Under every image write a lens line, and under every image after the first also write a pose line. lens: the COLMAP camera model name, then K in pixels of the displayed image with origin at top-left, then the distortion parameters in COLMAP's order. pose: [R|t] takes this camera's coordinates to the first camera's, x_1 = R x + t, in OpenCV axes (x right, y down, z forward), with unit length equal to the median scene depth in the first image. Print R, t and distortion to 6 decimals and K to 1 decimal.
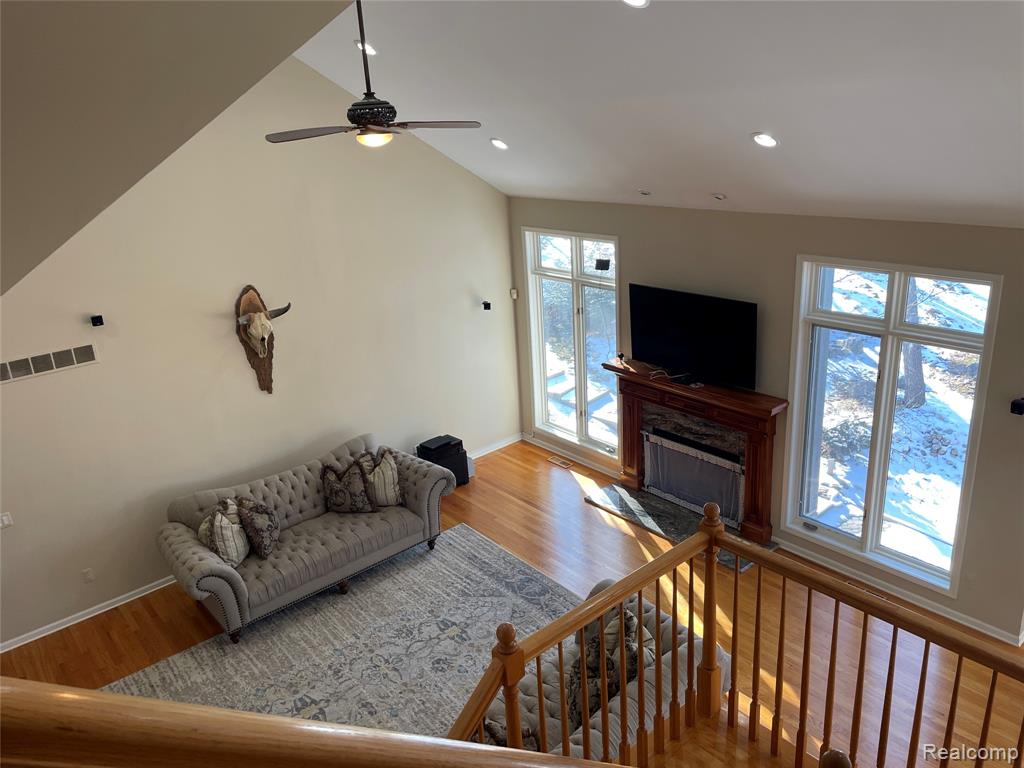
lens RADIAL K [[784.9, 0, 512.2], [0, 784.9, 374.2], [0, 0, 1]] dist [0.082552, -0.080340]
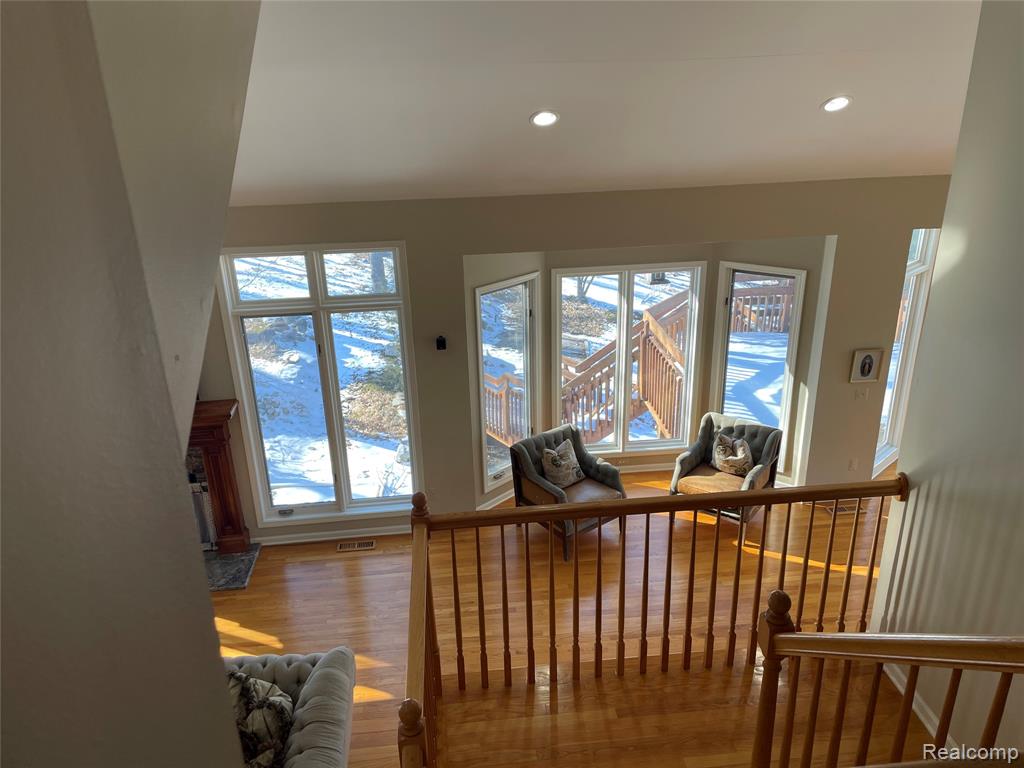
lens RADIAL K [[784.9, 0, 536.5], [0, 784.9, 365.3], [0, 0, 1]] dist [0.082552, -0.080340]
pose [[0.556768, -0.262851, 0.787984, -0.176943], [0.258748, 0.956298, 0.136172, -0.038372], [-0.789341, 0.128073, 0.600448, 0.110042]]
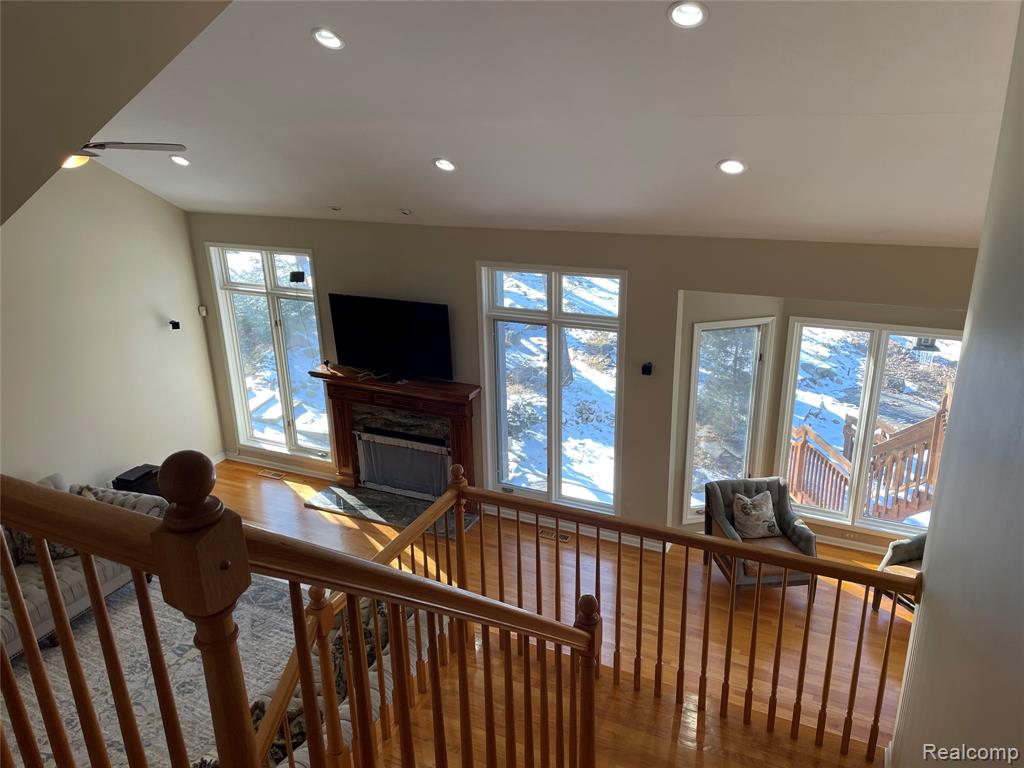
lens RADIAL K [[784.9, 0, 511.8], [0, 784.9, 386.7], [0, 0, 1]] dist [0.082552, -0.080340]
pose [[0.911240, -0.108487, 0.397332, -0.061228], [0.106700, 0.993933, 0.026676, 0.007309], [-0.397816, 0.018087, 0.917287, -0.069684]]
